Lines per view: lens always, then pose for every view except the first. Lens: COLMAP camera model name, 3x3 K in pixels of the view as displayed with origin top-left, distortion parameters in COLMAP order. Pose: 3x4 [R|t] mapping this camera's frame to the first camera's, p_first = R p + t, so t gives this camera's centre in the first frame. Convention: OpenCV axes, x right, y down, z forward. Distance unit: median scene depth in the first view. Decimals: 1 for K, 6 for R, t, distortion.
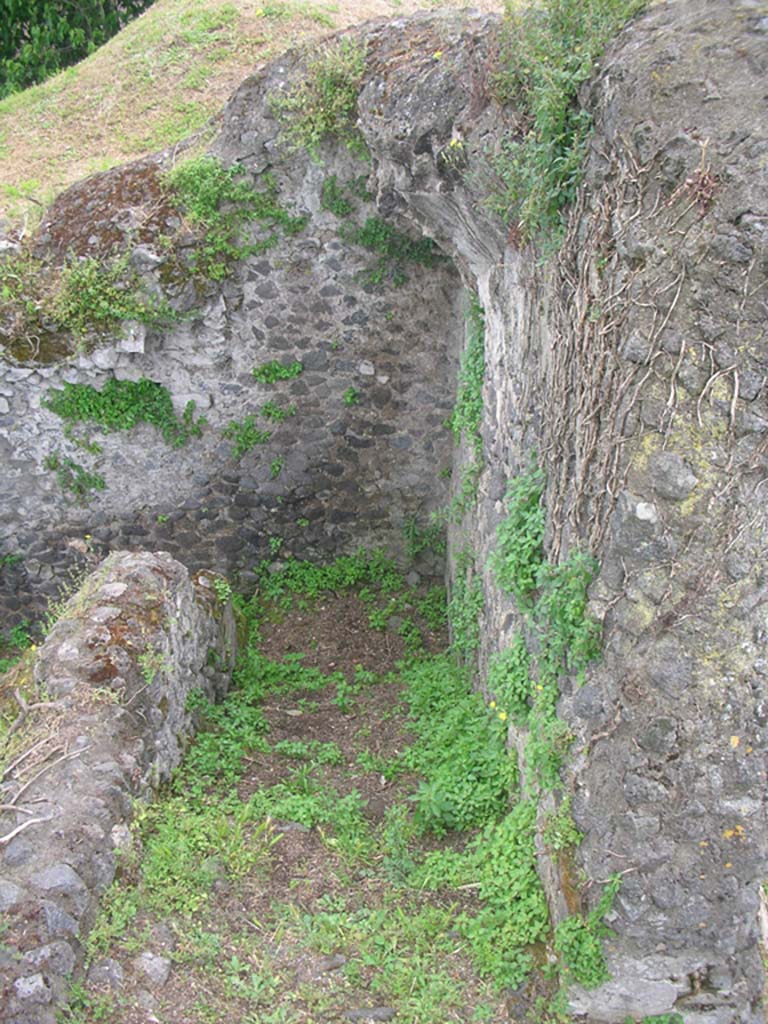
lens RADIAL K [[1054.0, 0, 384.0], [0, 1054.0, 512.0], [0, 0, 1]] dist [-0.195704, 0.133400]
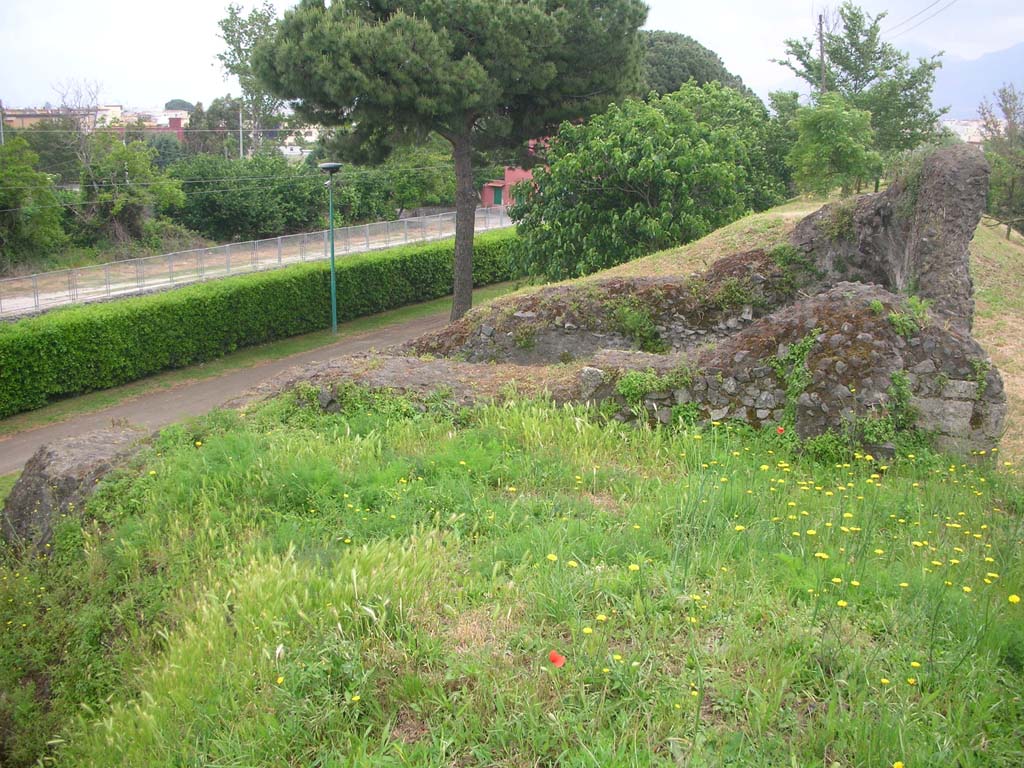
lens RADIAL K [[1054.0, 0, 512.0], [0, 1054.0, 384.0], [0, 0, 1]] dist [-0.195704, 0.133400]
pose [[0.949715, 0.079030, -0.302977, -0.021590], [-0.191337, 0.912423, -0.361766, 0.955653], [0.247853, 0.401545, 0.881663, -1.169964]]
